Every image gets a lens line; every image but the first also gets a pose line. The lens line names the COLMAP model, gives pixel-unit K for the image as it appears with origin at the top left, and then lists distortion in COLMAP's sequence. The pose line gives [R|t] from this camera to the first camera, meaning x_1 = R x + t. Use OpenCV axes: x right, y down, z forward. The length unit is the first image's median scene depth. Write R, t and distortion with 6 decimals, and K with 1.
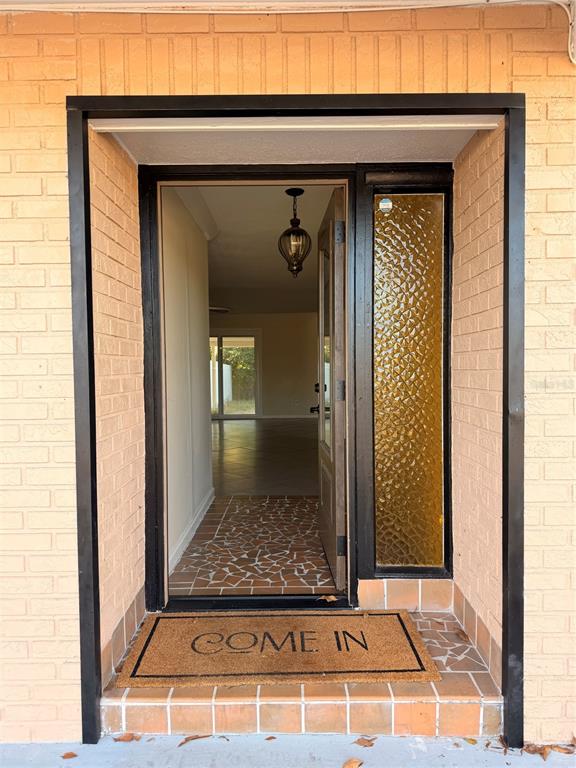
lens RADIAL K [[535.1, 0, 286.6], [0, 535.1, 387.9], [0, 0, 1]] dist [0.129791, -0.246030]
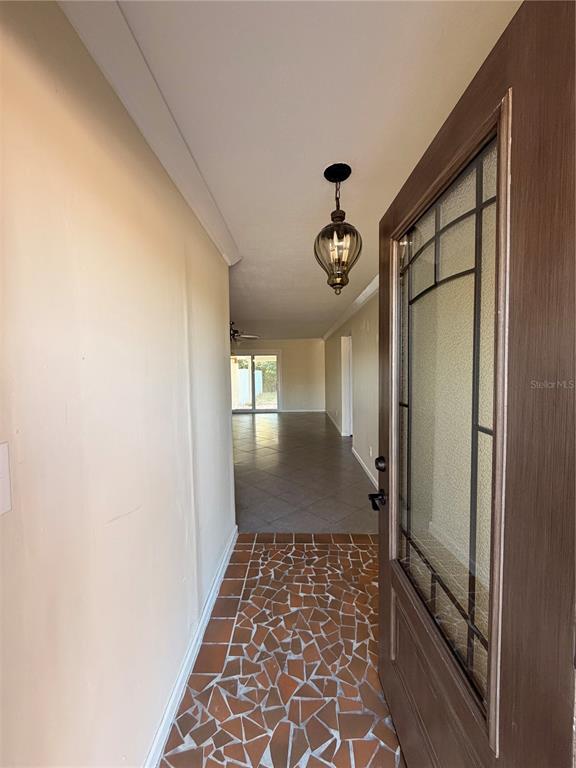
lens RADIAL K [[306.5, 0, 284.7], [0, 306.5, 382.5], [0, 0, 1]] dist [-0.000850, 0.000031]
pose [[0.999494, -0.003043, -0.031655, -0.041135], [0.003389, 0.999935, 0.010887, -0.093885], [0.031620, -0.010989, 0.999440, 0.592022]]
